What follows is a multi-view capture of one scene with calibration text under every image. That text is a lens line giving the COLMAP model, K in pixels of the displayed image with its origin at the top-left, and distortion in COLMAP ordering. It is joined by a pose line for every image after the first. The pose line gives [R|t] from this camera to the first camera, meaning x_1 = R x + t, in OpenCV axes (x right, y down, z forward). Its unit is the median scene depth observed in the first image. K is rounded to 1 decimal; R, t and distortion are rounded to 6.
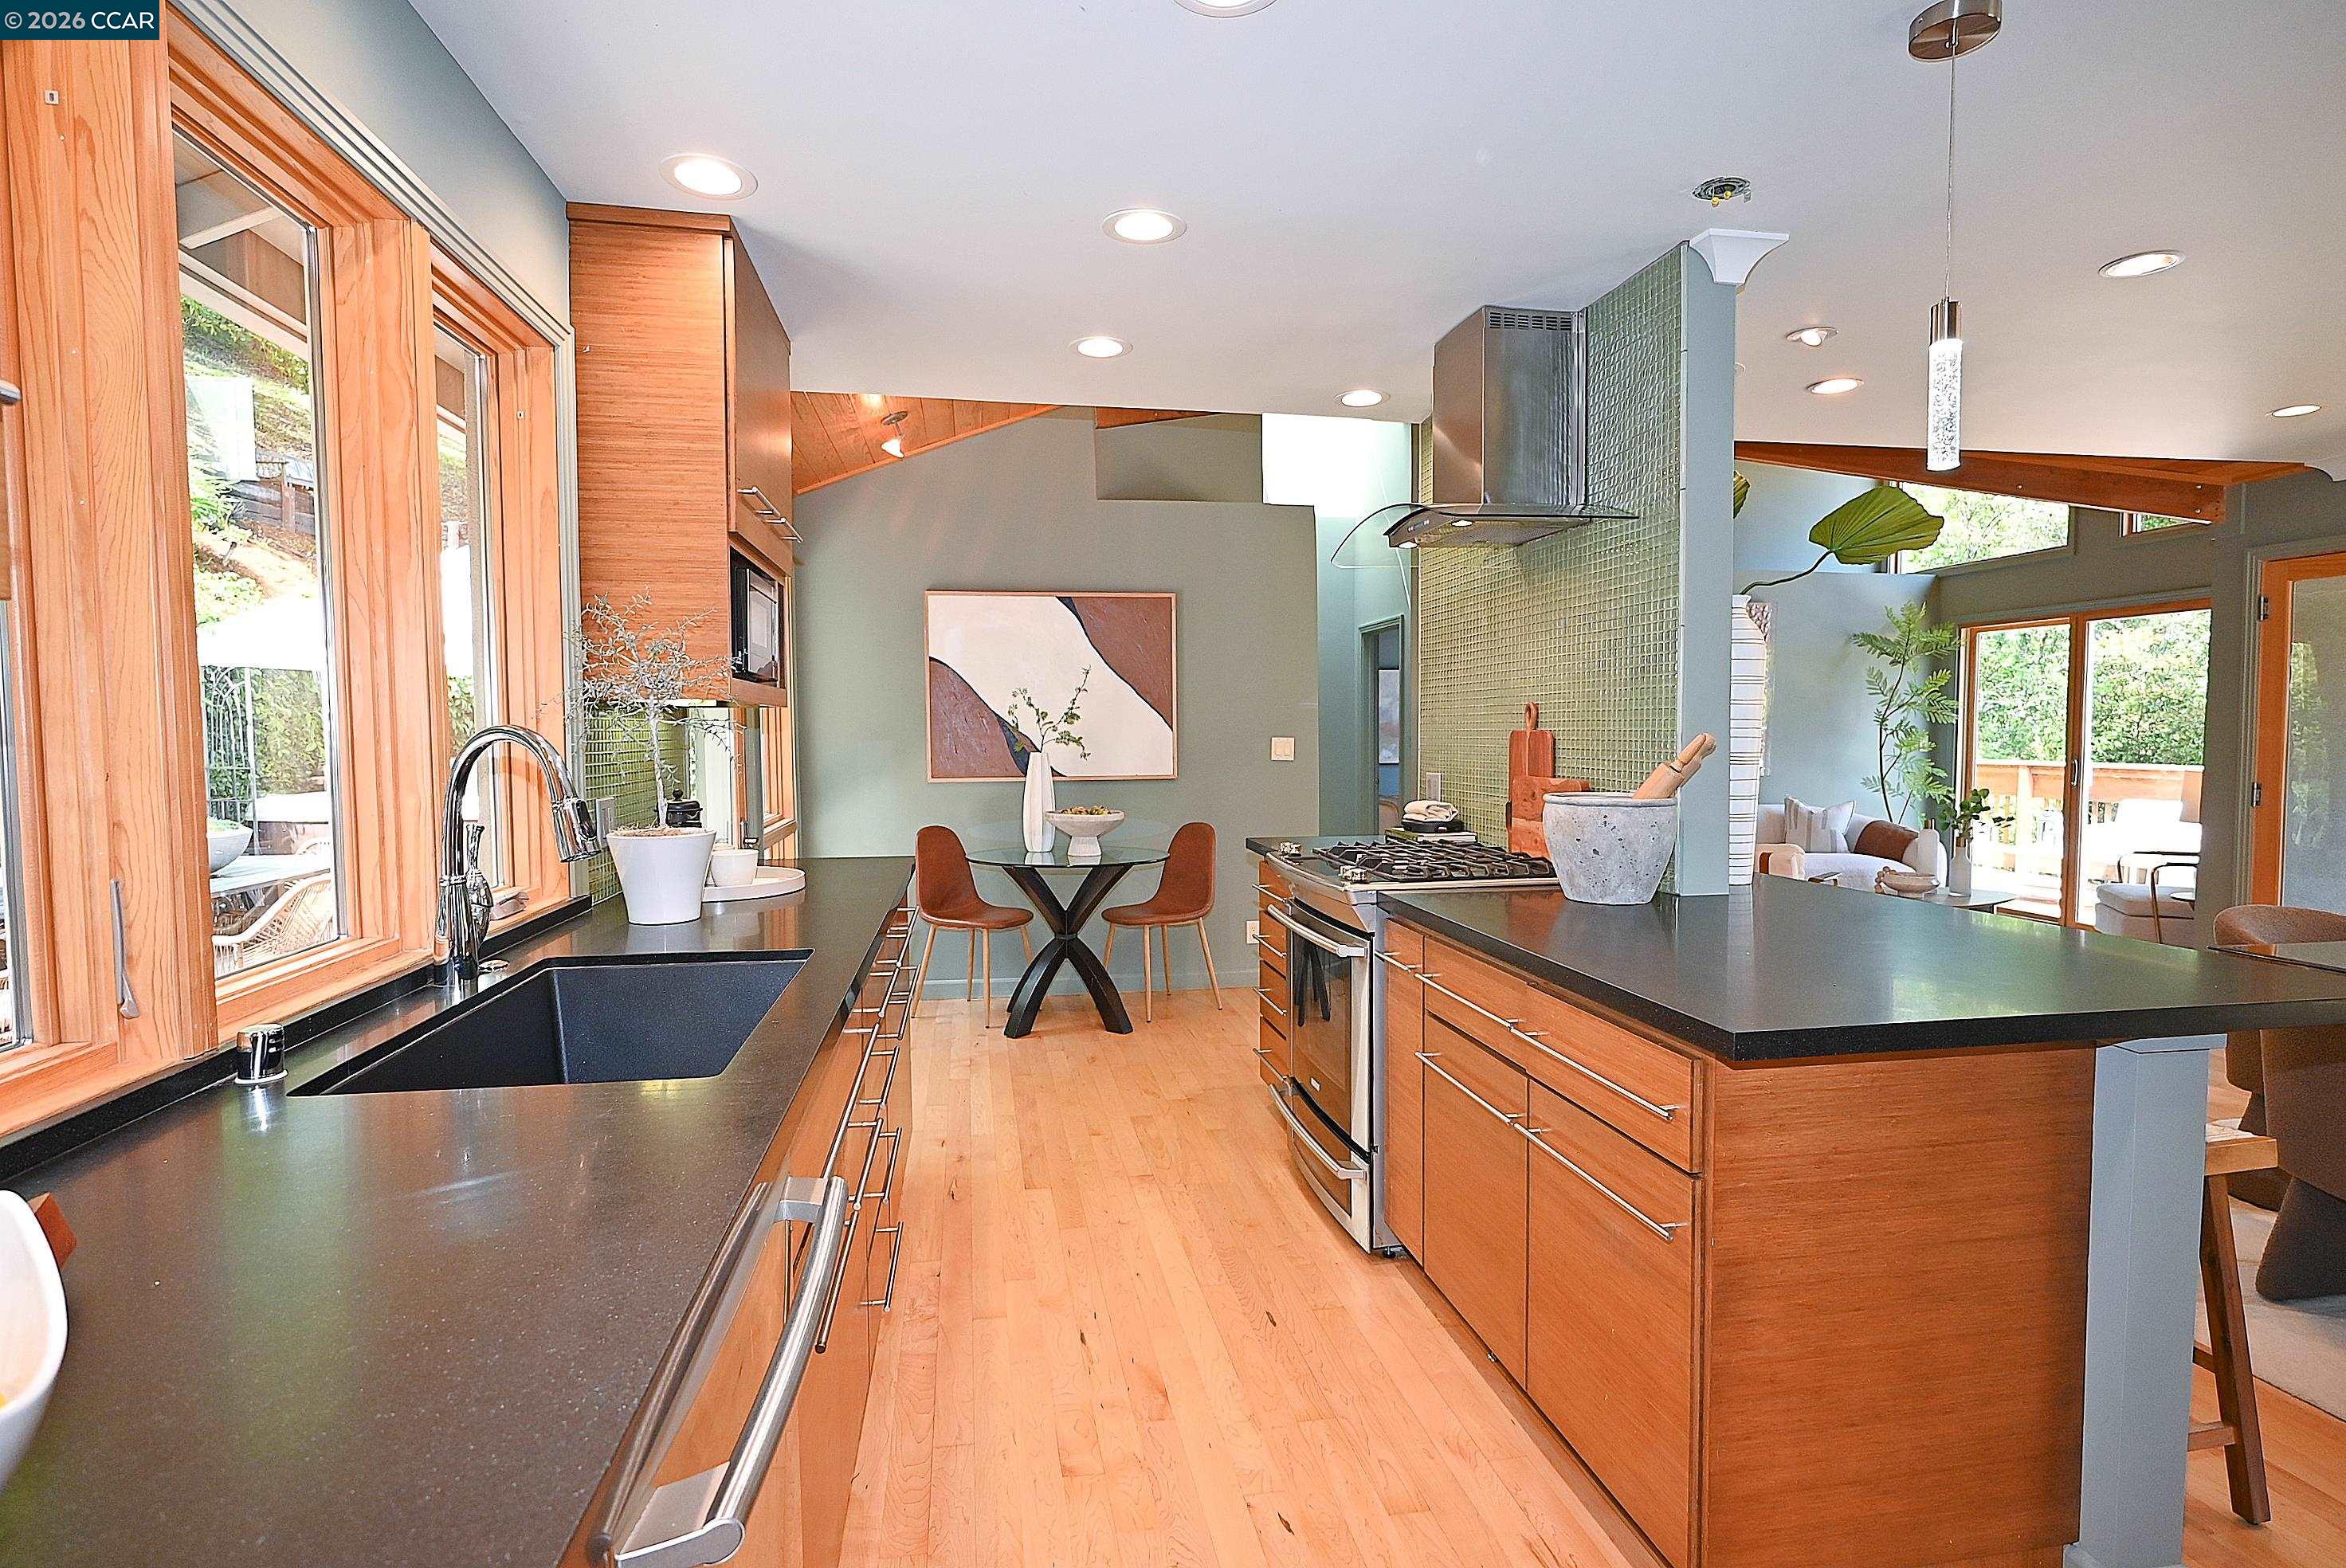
lens RADIAL K [[1162.6, 0, 1163.8], [0, 1162.6, 785.0], [0, 0, 1]] dist [-0.005391, 0.000232]
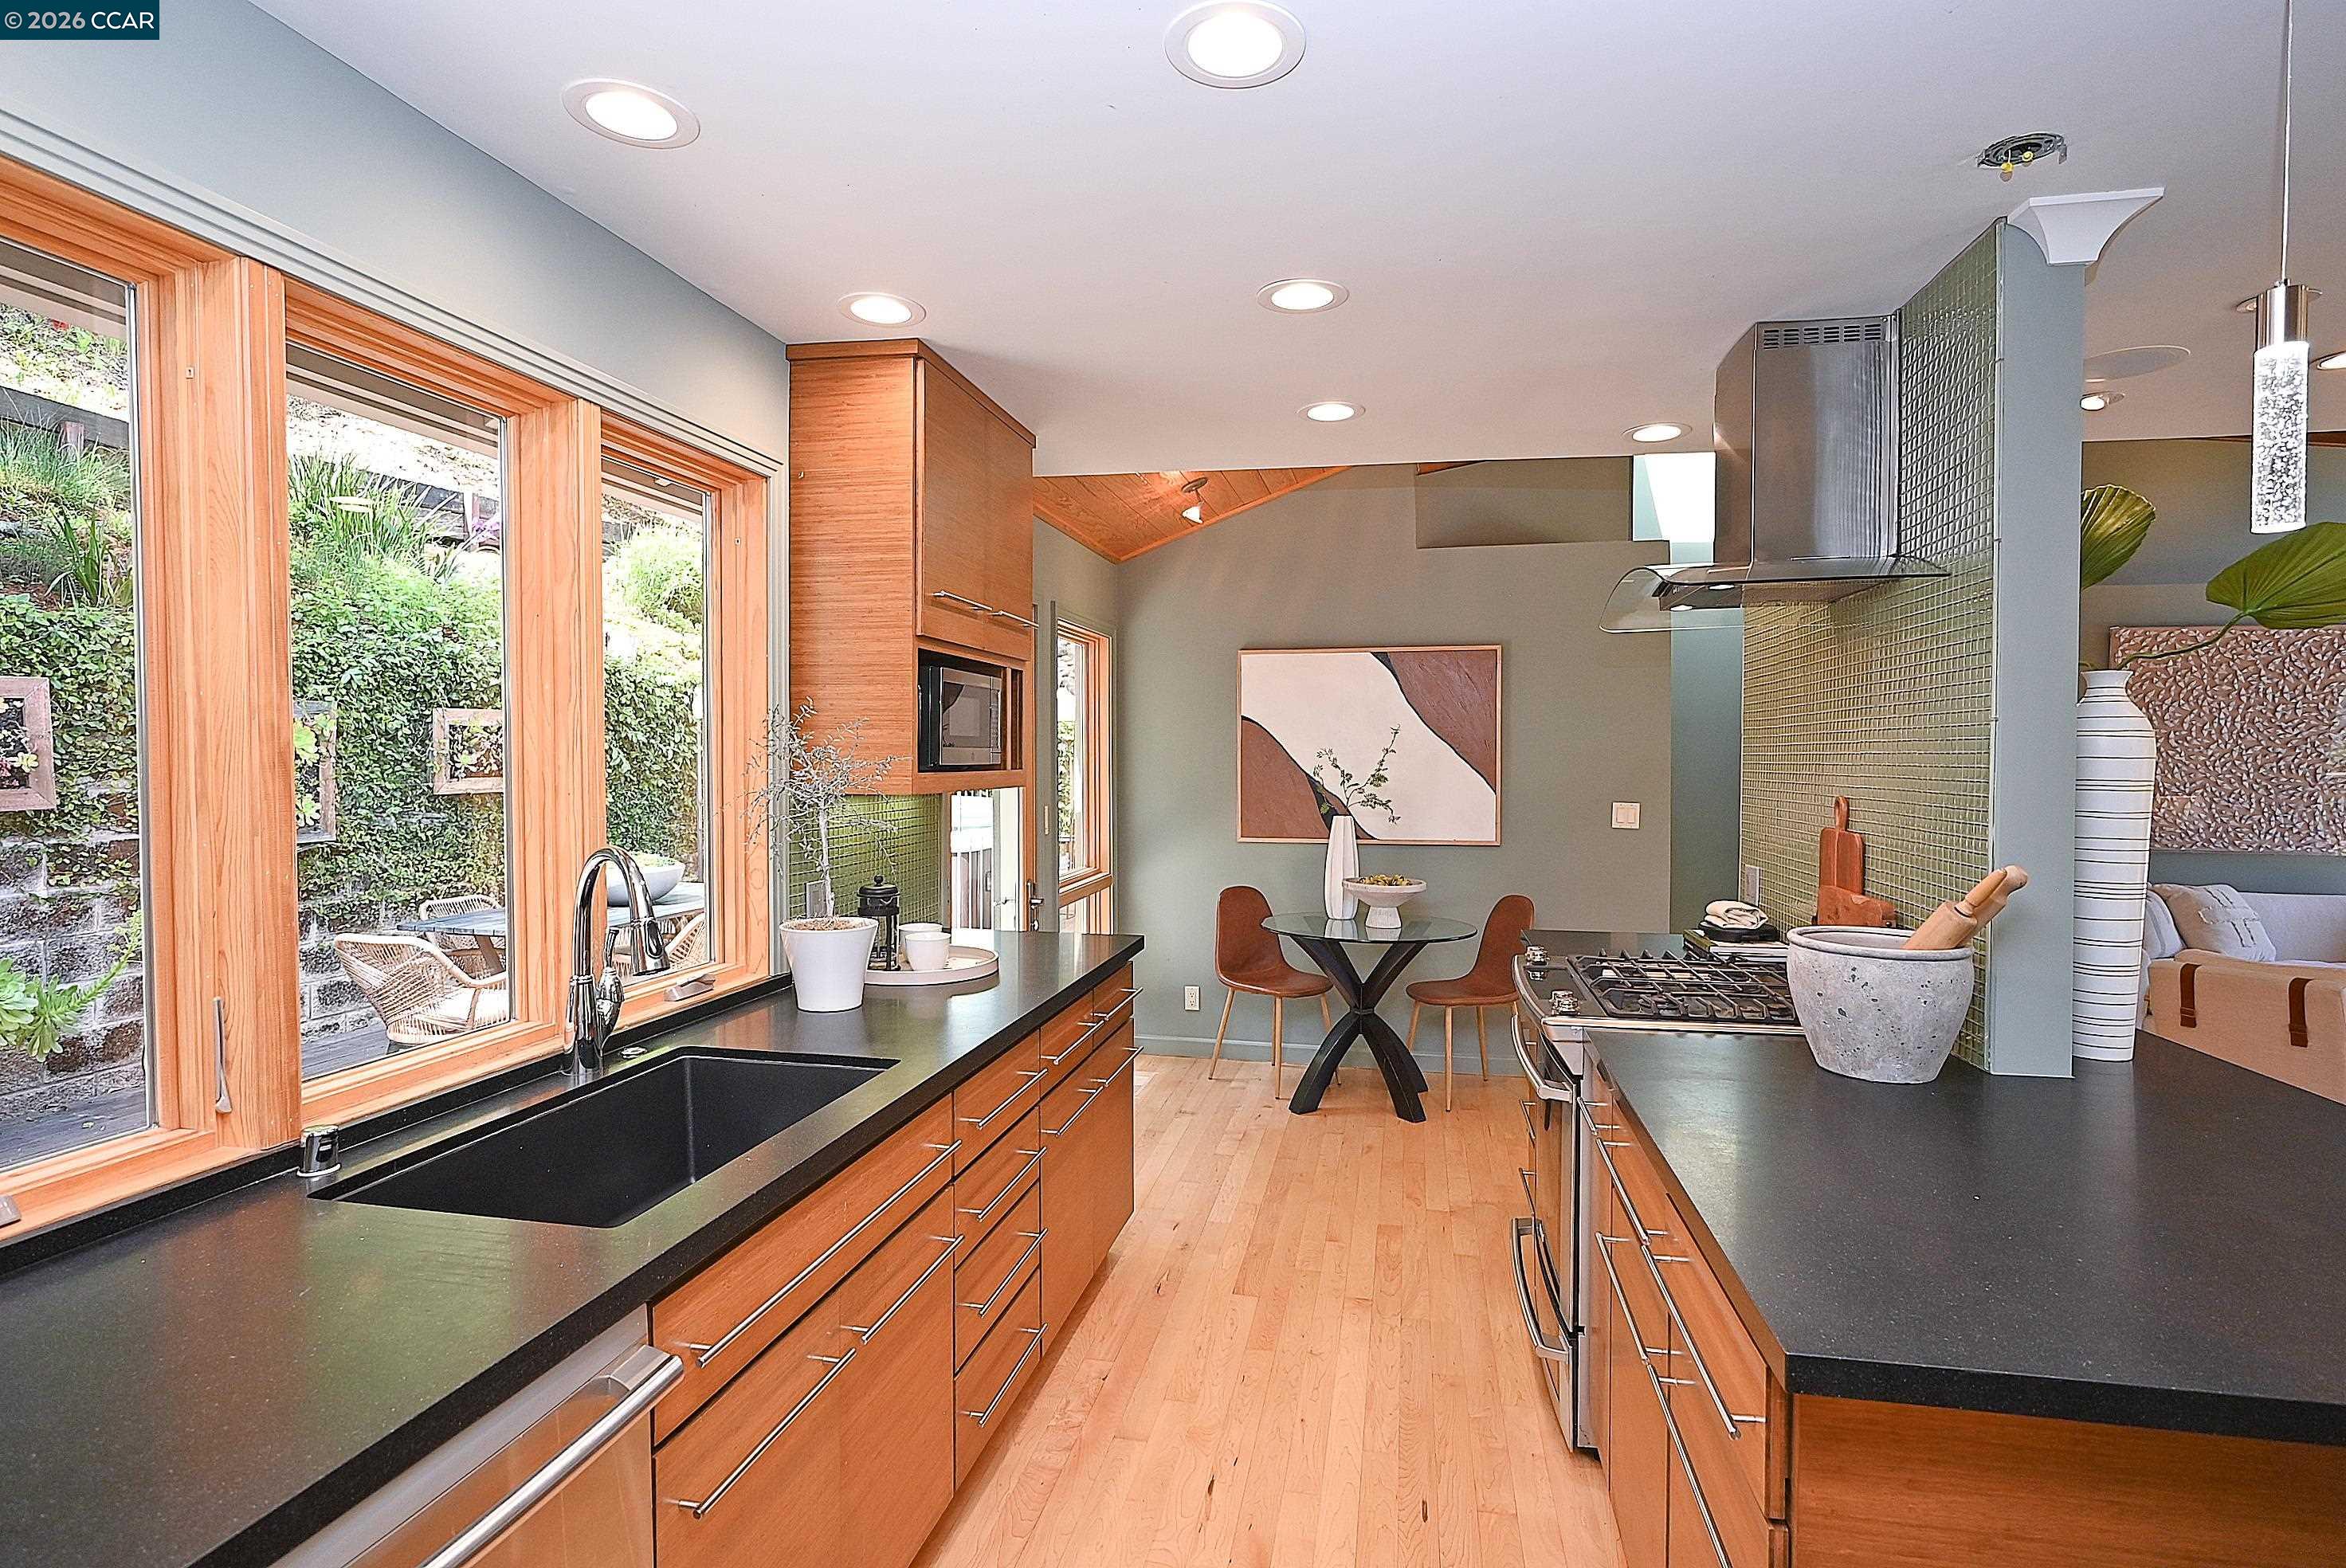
lens RADIAL K [[1165.0, 0, 1170.3], [0, 1165.0, 785.5], [0, 0, 1]] dist [-0.003208, 0.001211]
pose [[0.933367, 0.016757, -0.358533, 0.139881], [-0.024659, 0.999543, -0.017478, -0.043347], [0.358076, 0.025154, 0.933354, 0.062459]]
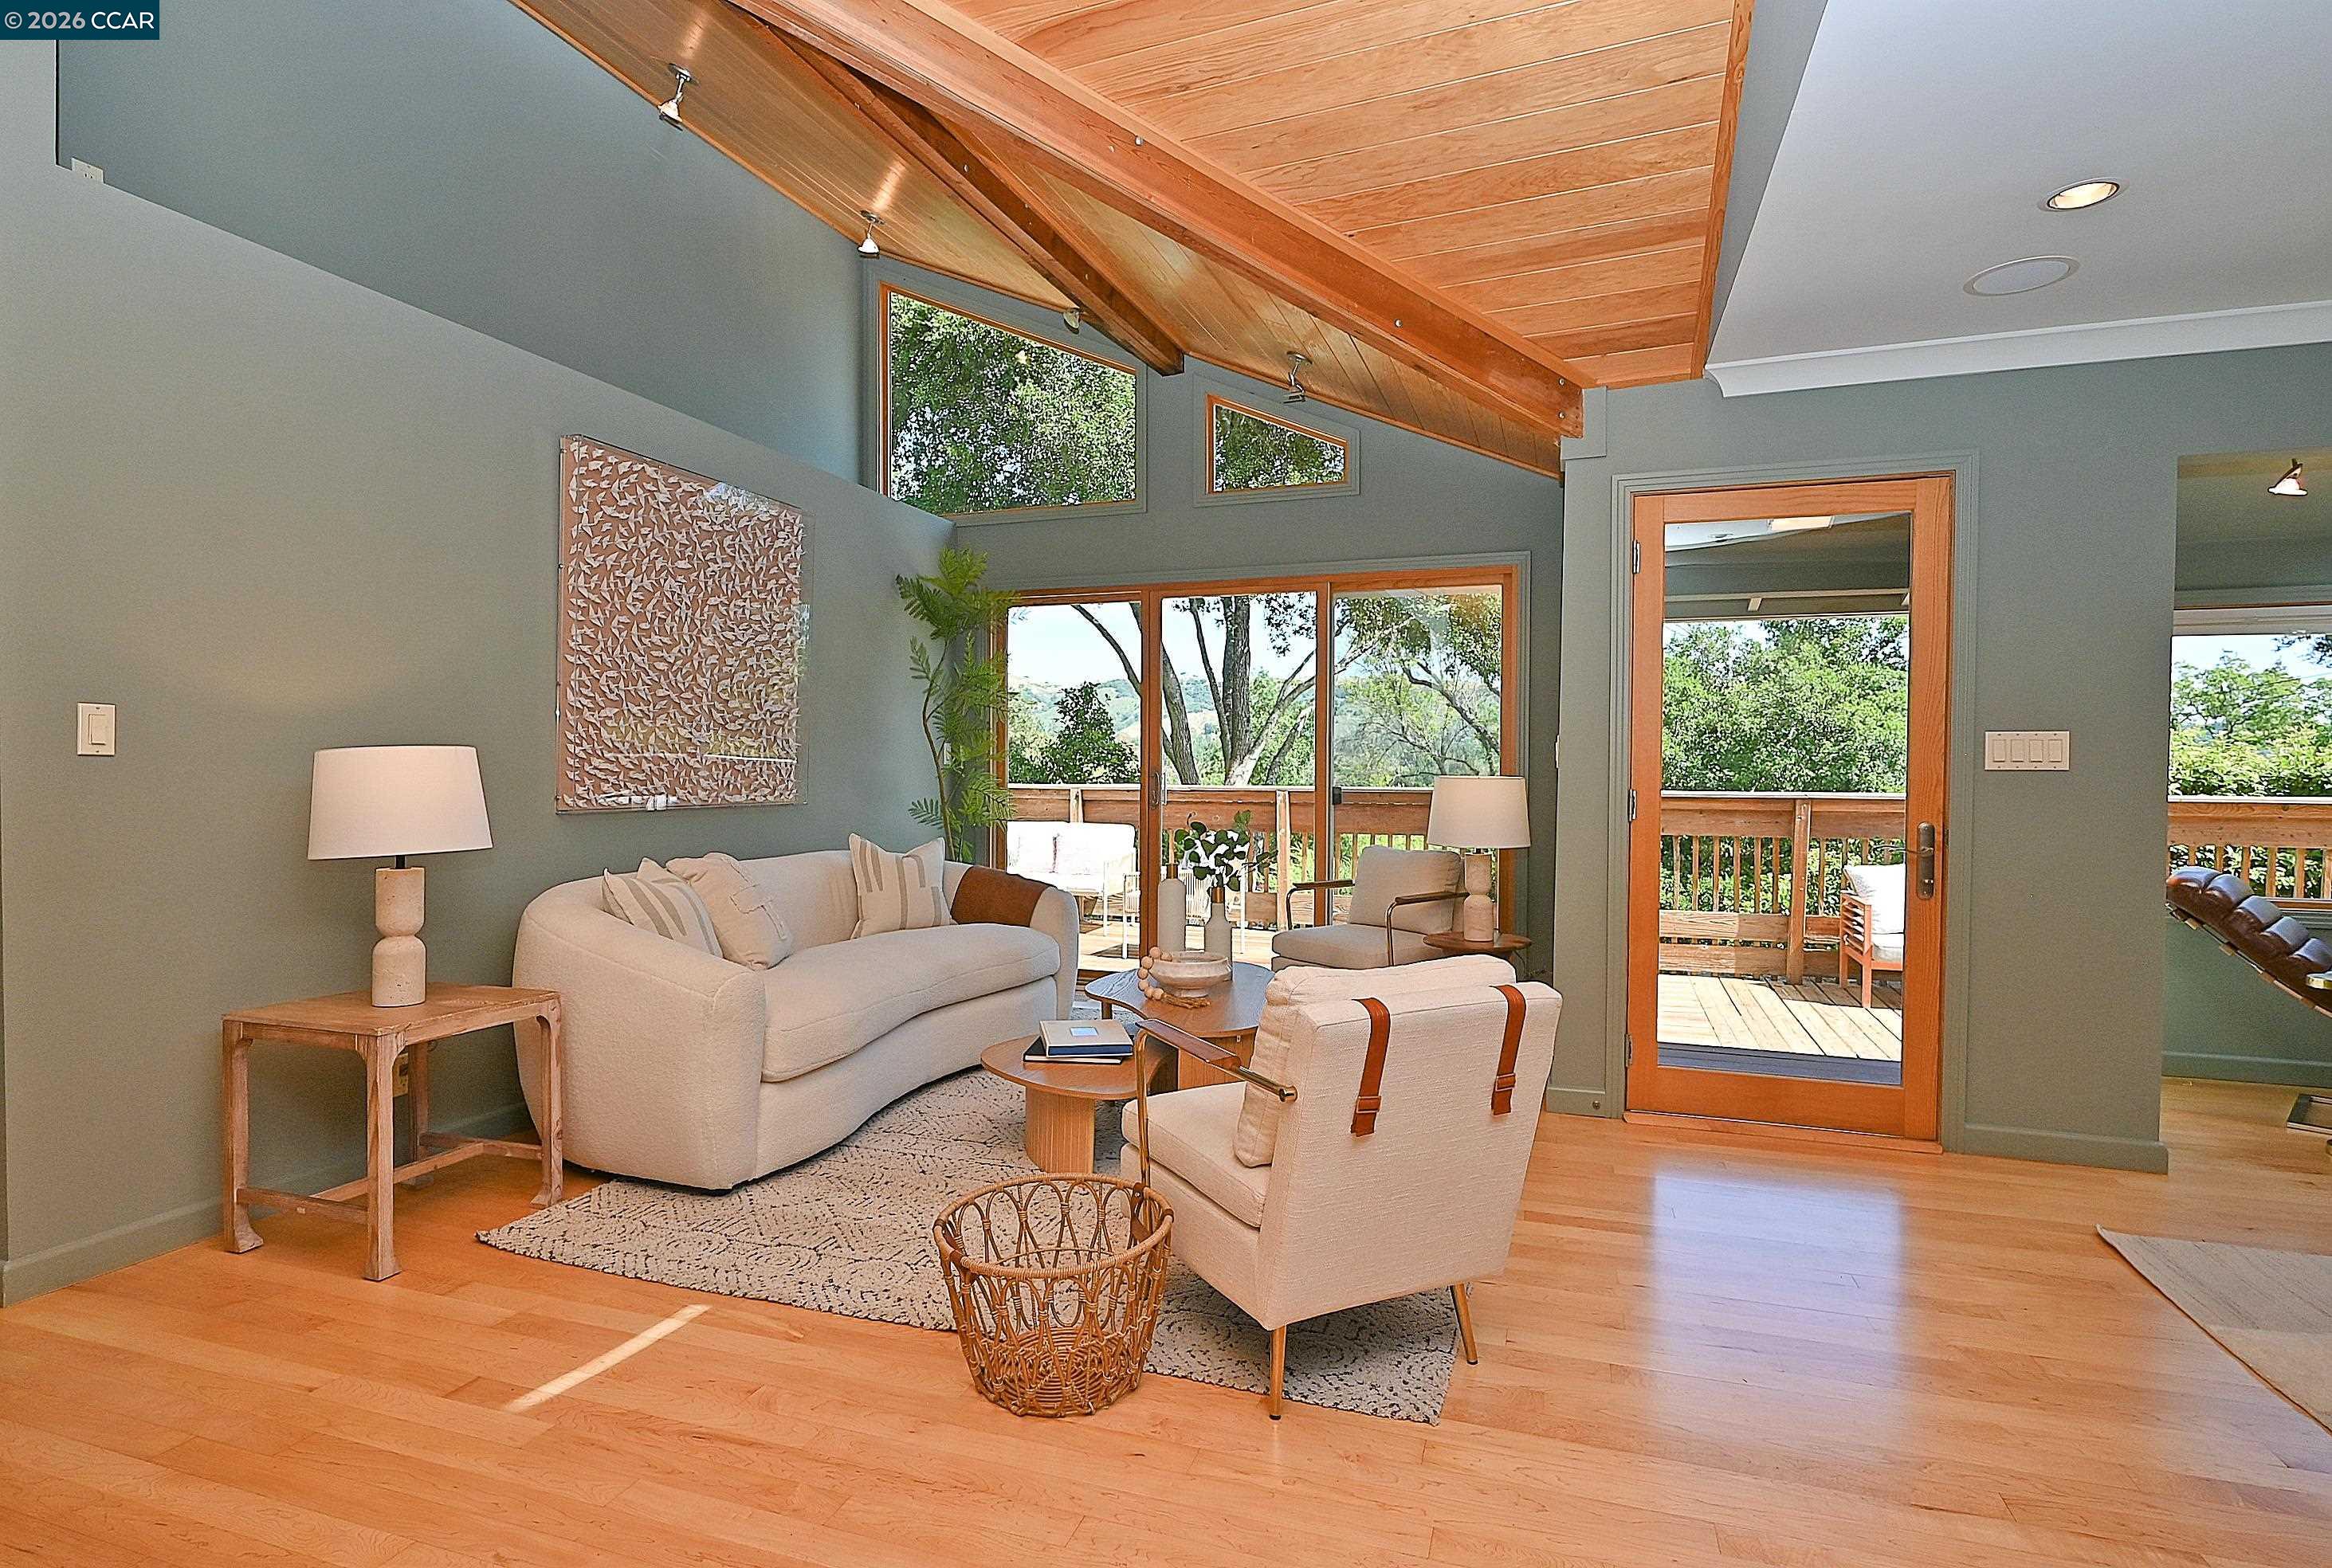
lens RADIAL K [[1169.1, 0, 1156.8], [0, 1169.1, 783.6], [0, 0, 1]] dist [-0.002637, 0.000663]
pose [[0.478114, -0.008633, 0.878256, 0.166367], [0.036039, 0.999302, -0.009796, -0.011394], [-0.877558, 0.036335, 0.478091, 1.129209]]
